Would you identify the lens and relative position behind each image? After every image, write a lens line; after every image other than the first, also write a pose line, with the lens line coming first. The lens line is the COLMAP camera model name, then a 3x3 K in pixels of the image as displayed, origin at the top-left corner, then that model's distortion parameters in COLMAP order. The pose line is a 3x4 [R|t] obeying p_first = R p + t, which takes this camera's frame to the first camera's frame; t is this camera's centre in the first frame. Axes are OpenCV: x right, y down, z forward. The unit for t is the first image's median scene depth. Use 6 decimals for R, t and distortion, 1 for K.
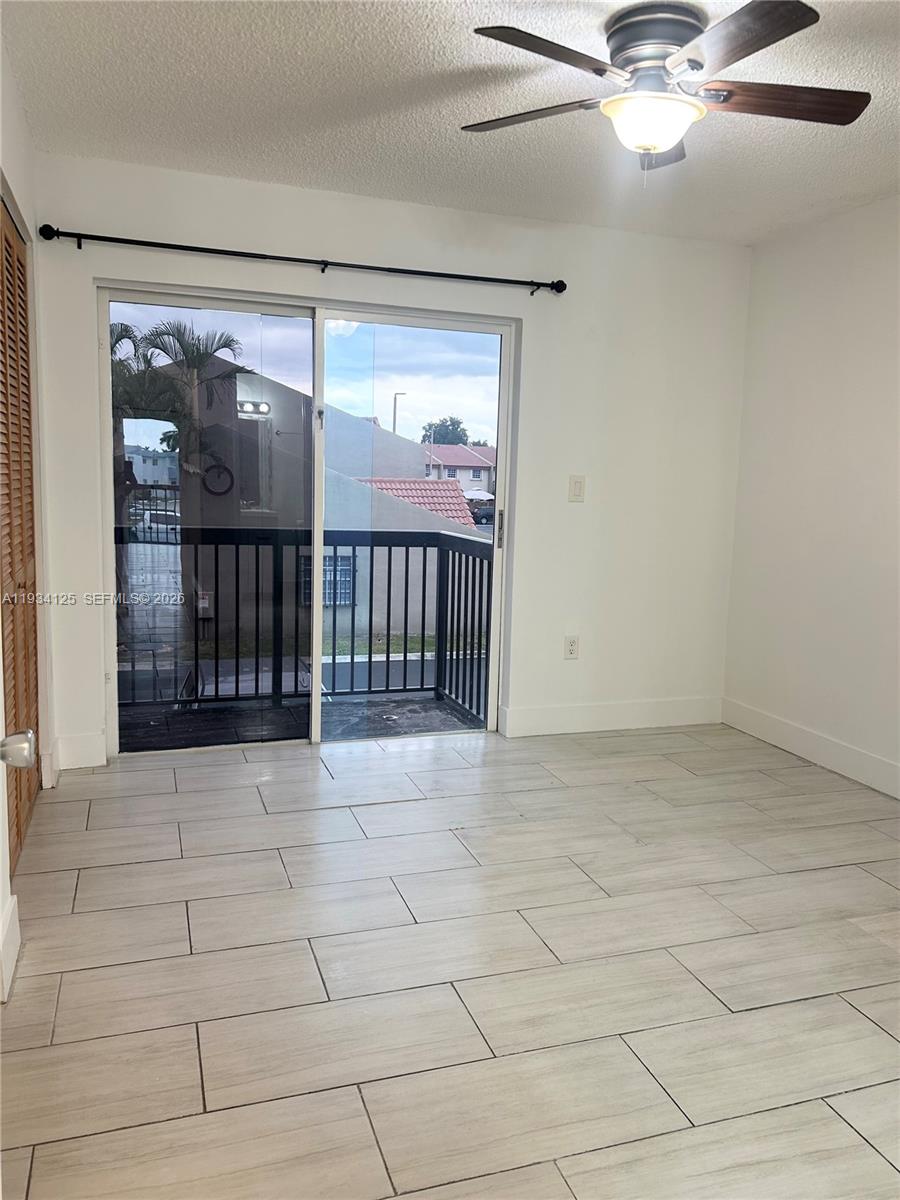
lens RADIAL K [[903.7, 0, 452.3], [0, 903.7, 597.8], [0, 0, 1]] dist [0.039592, -0.047138]
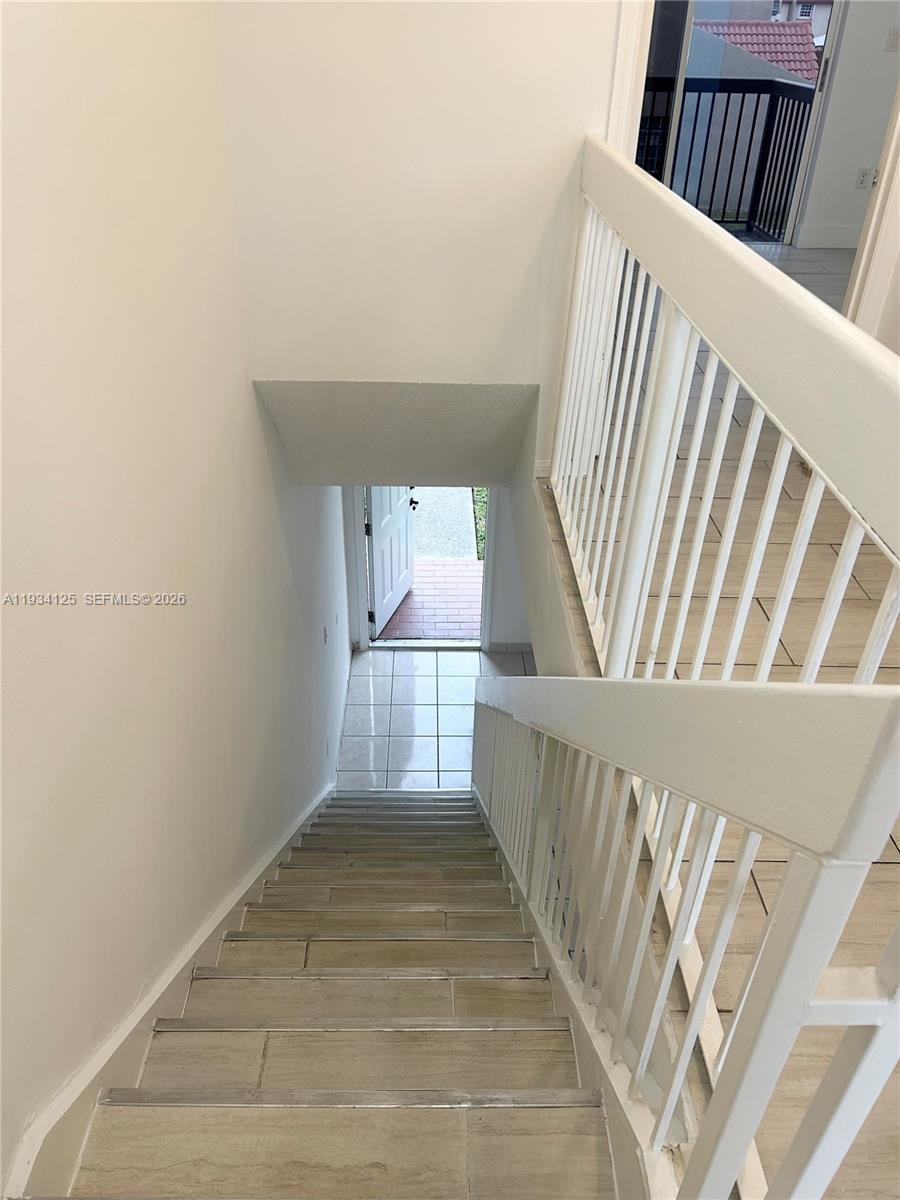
lens RADIAL K [[903.7, 0, 452.3], [0, 903.7, 597.8], [0, 0, 1]] dist [0.039592, -0.047138]
pose [[0.950269, 0.161821, -0.266086, 0.013579], [-0.034608, 0.903983, 0.426166, 0.049845], [0.309500, -0.395764, 0.864627, -0.461628]]
